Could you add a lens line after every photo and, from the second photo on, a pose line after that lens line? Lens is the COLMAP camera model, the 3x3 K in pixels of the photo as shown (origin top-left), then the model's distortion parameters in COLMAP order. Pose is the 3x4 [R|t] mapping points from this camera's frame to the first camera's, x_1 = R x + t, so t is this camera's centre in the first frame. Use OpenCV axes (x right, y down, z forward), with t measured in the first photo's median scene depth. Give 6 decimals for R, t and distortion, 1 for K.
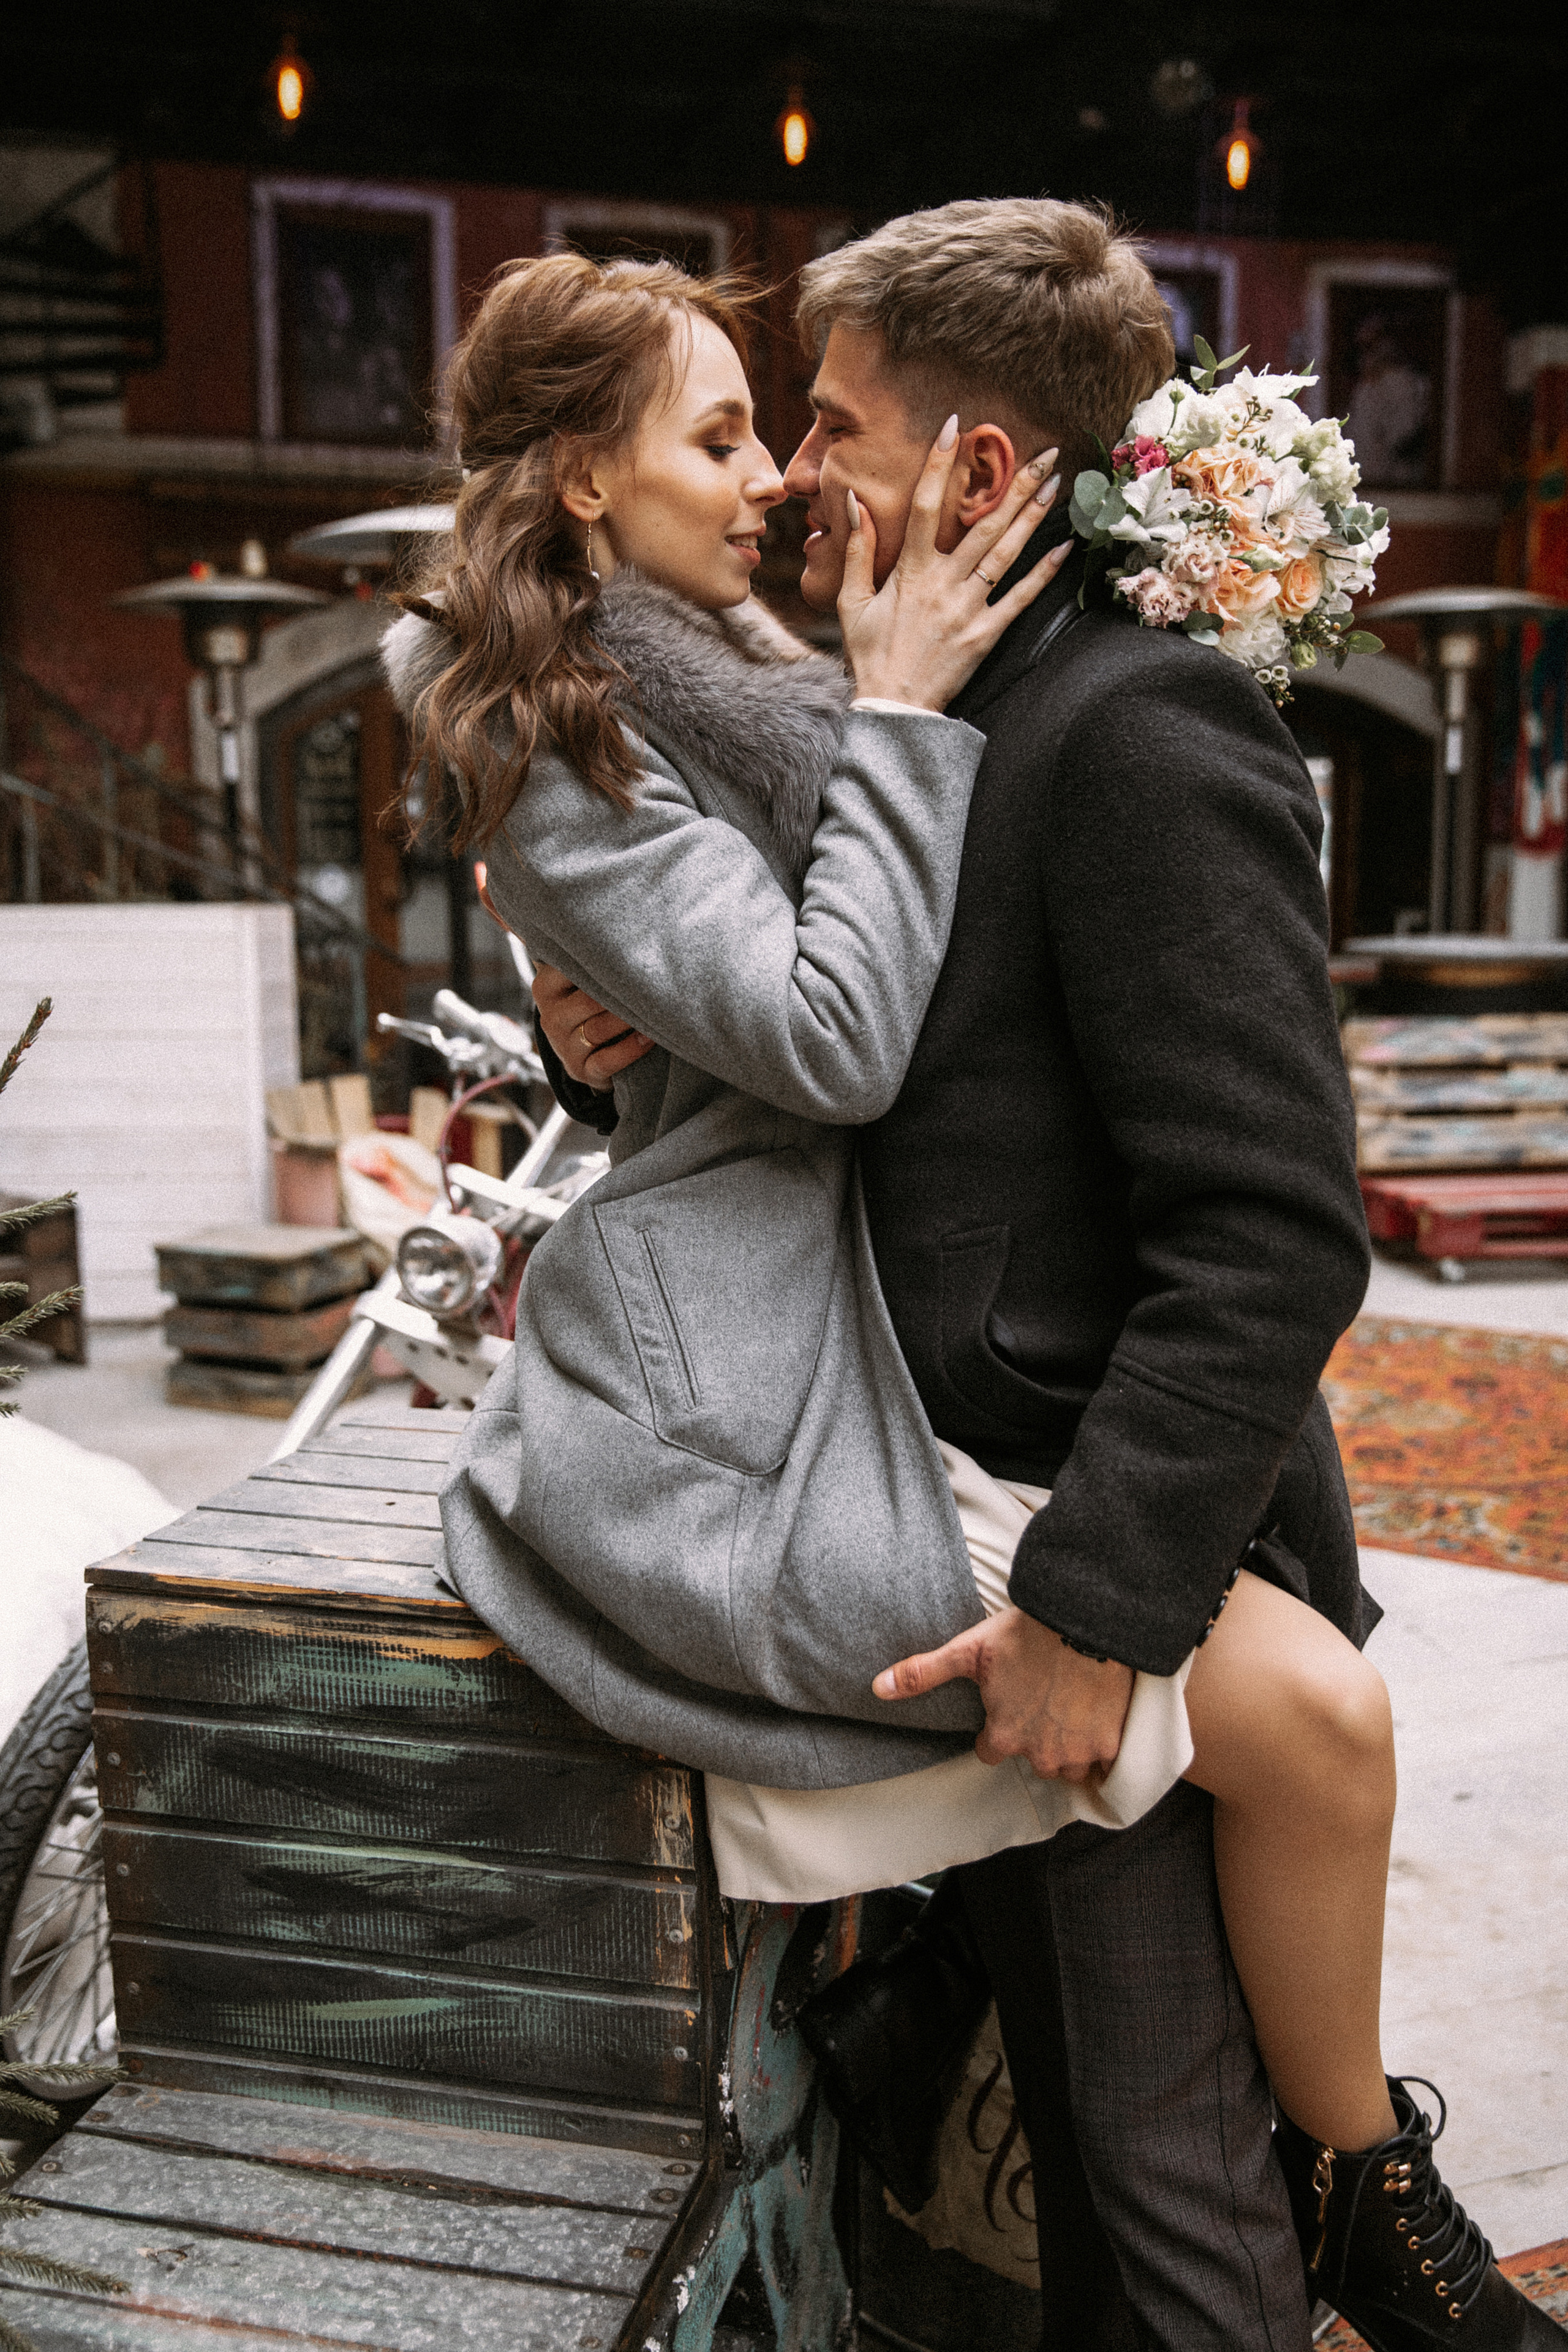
lens RADIAL K [[2344.4, 0, 779.1], [0, 2344.4, 1164.0], [0, 0, 1]] dist [-0.003783, 0.035053]
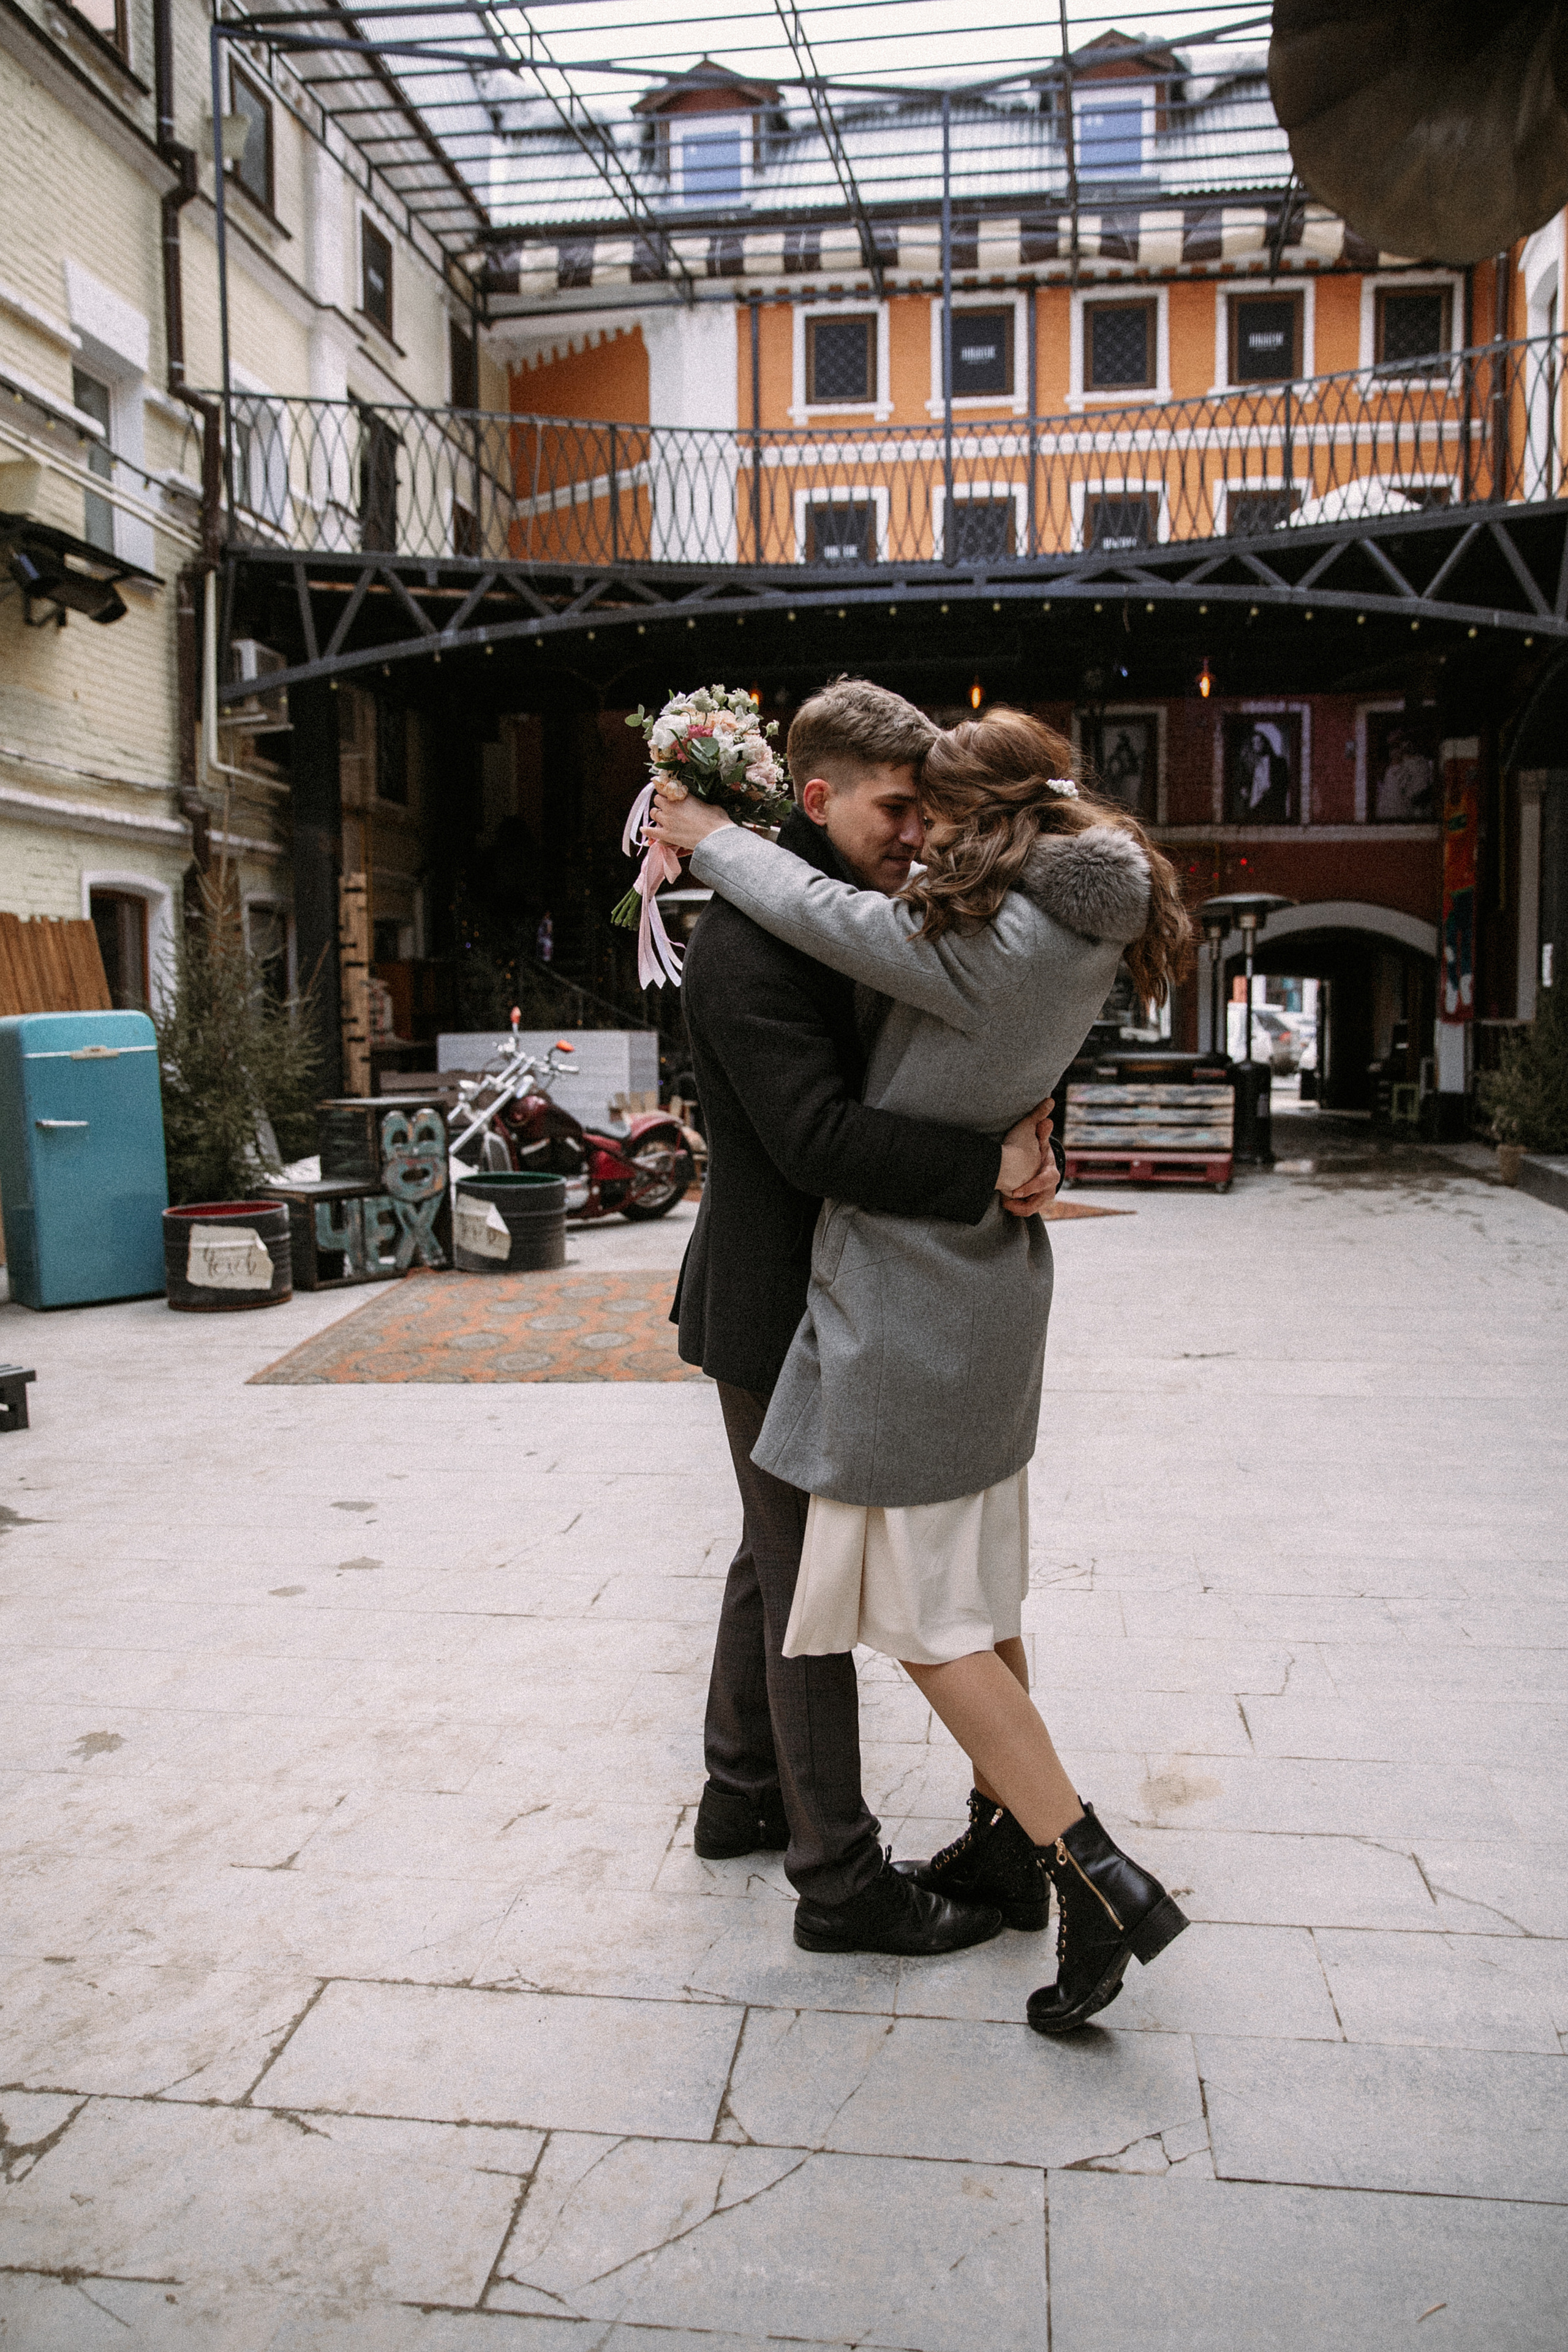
lens RADIAL K [[1800.8, 0, 769.3], [0, 1800.8, 1175.3], [0, 0, 1]] dist [-0.079233, 0.004081]
pose [[0.899957, 0.039422, -0.434193, 3.282300], [-0.062930, 0.997220, -0.039894, 0.522713], [0.431413, 0.063226, 0.899936, -3.250546]]
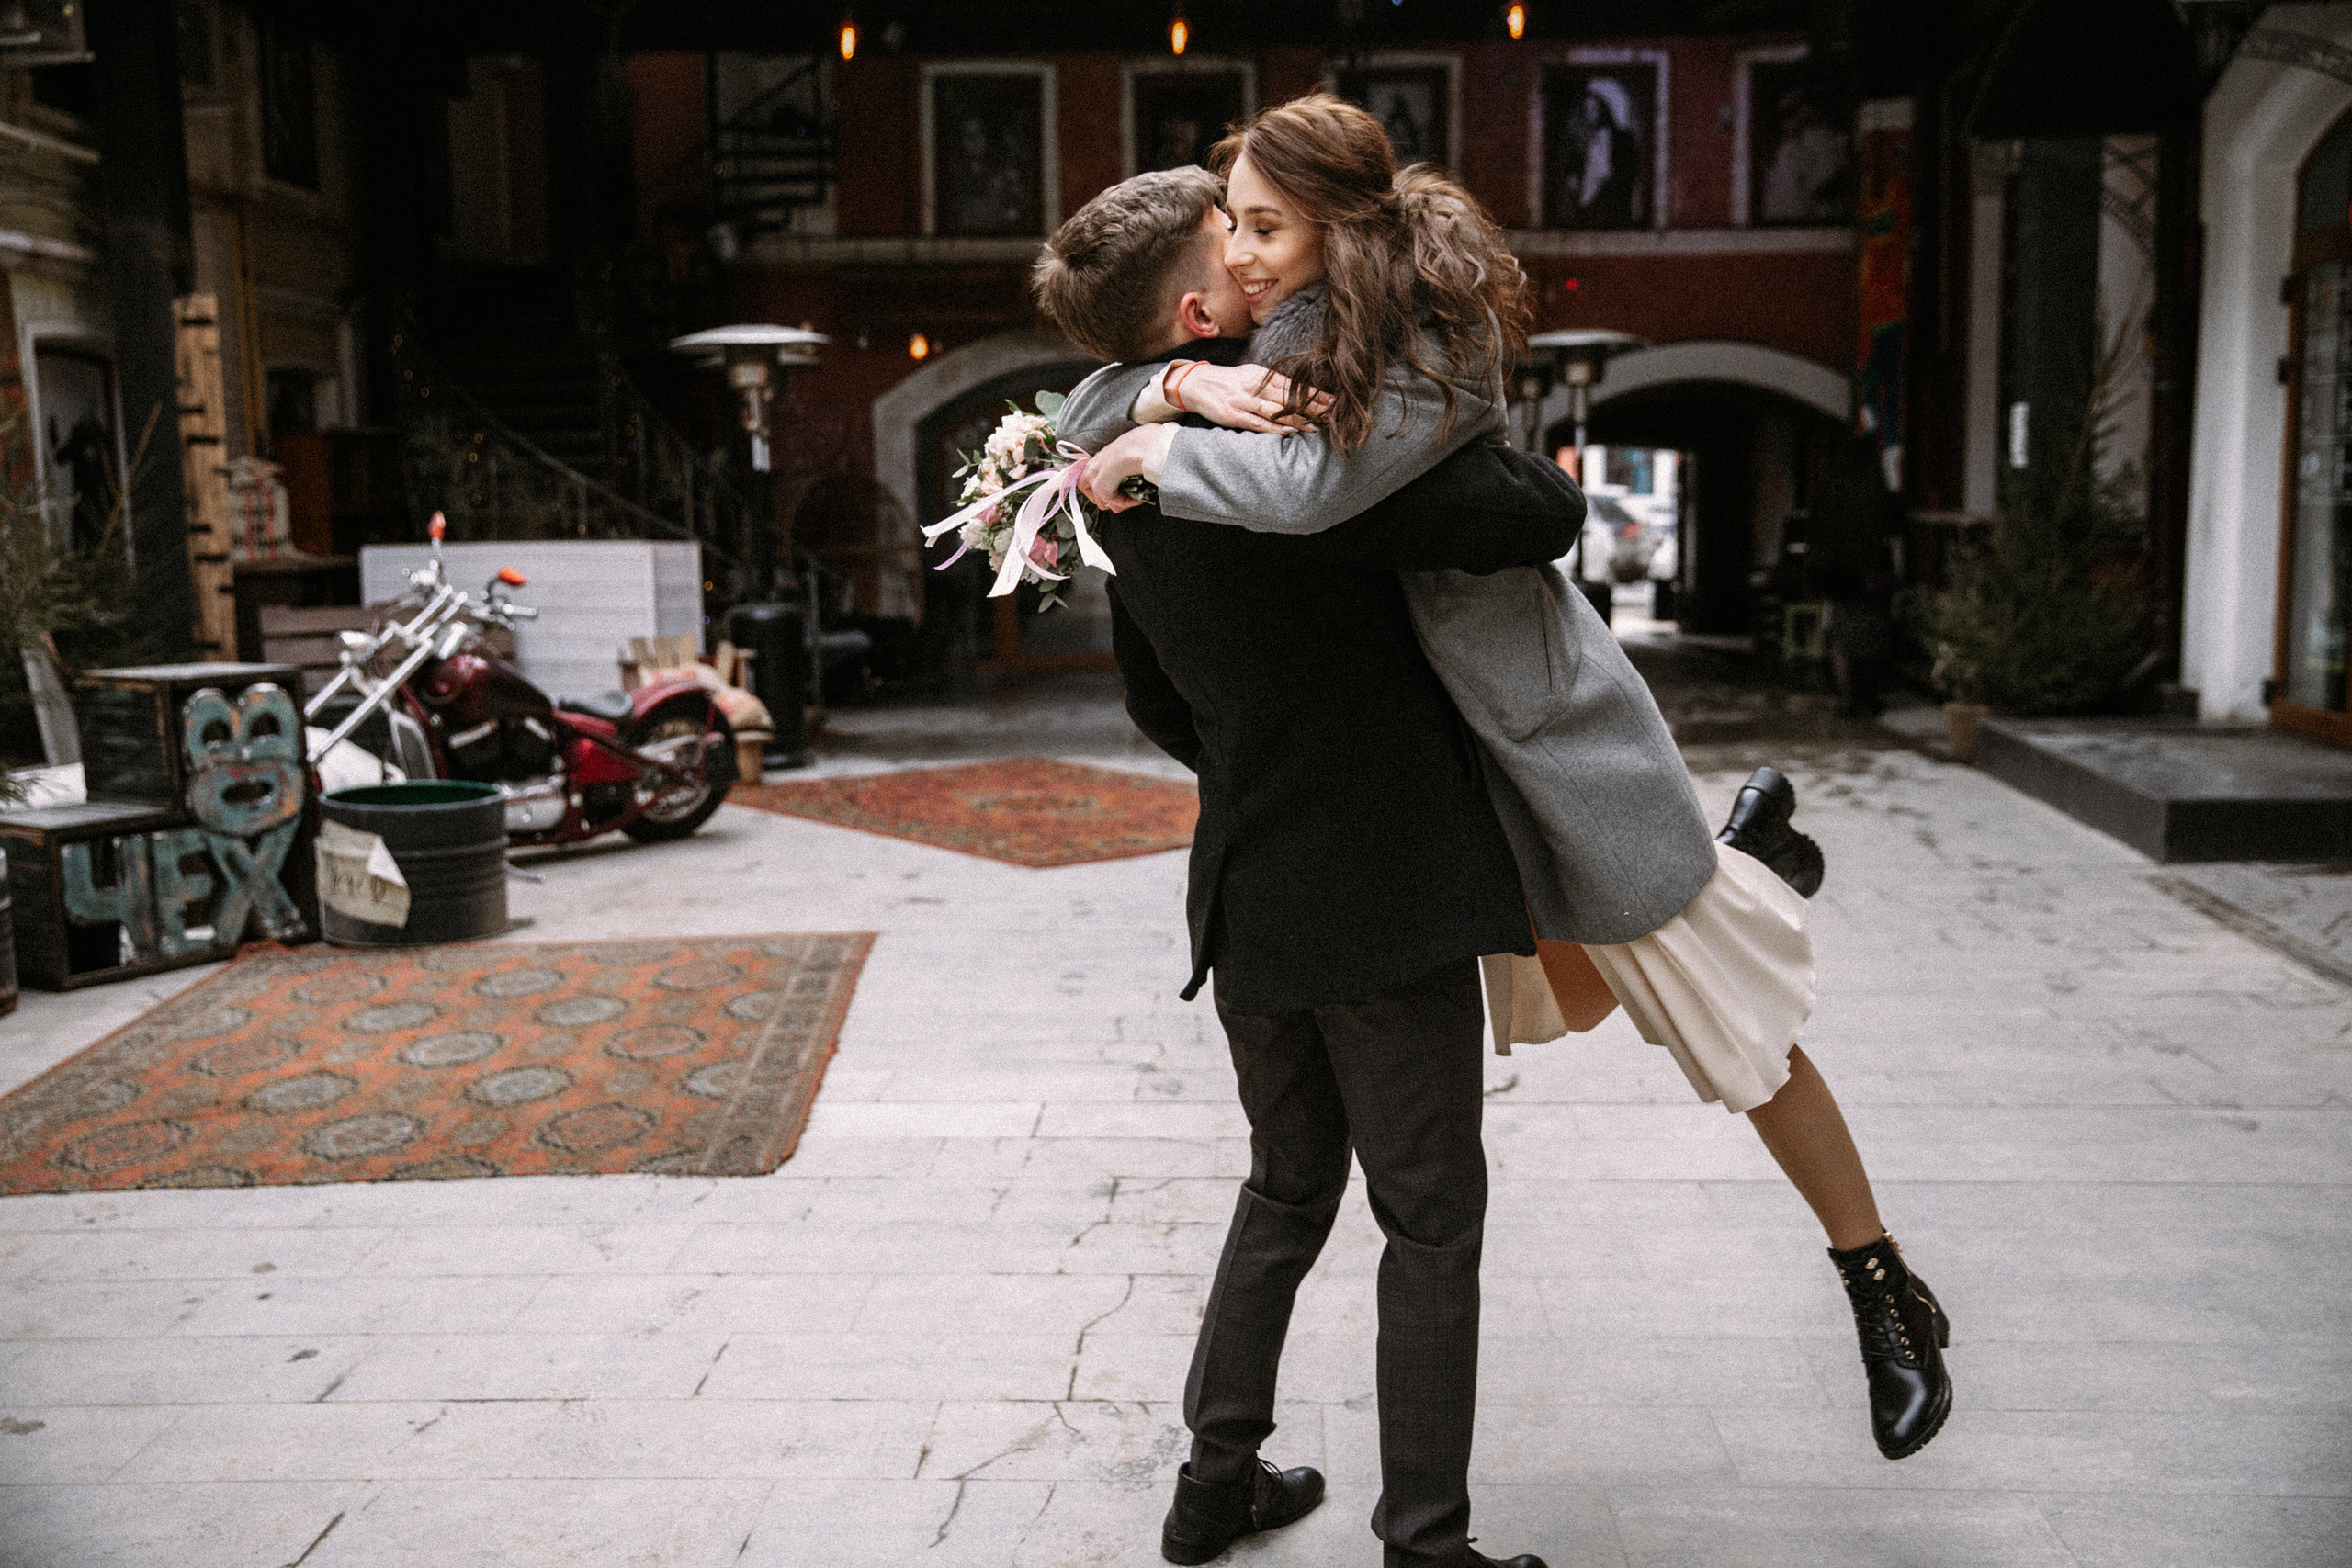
lens RADIAL K [[2444.8, 0, 1176.0], [0, 2444.8, 784.0], [0, 0, 1]] dist [0.018781, 0.040835]
pose [[0.938150, 0.037091, -0.344237, 3.144355], [-0.045962, 0.998787, -0.017643, 0.360362], [0.343165, 0.032373, 0.938717, -2.514683]]
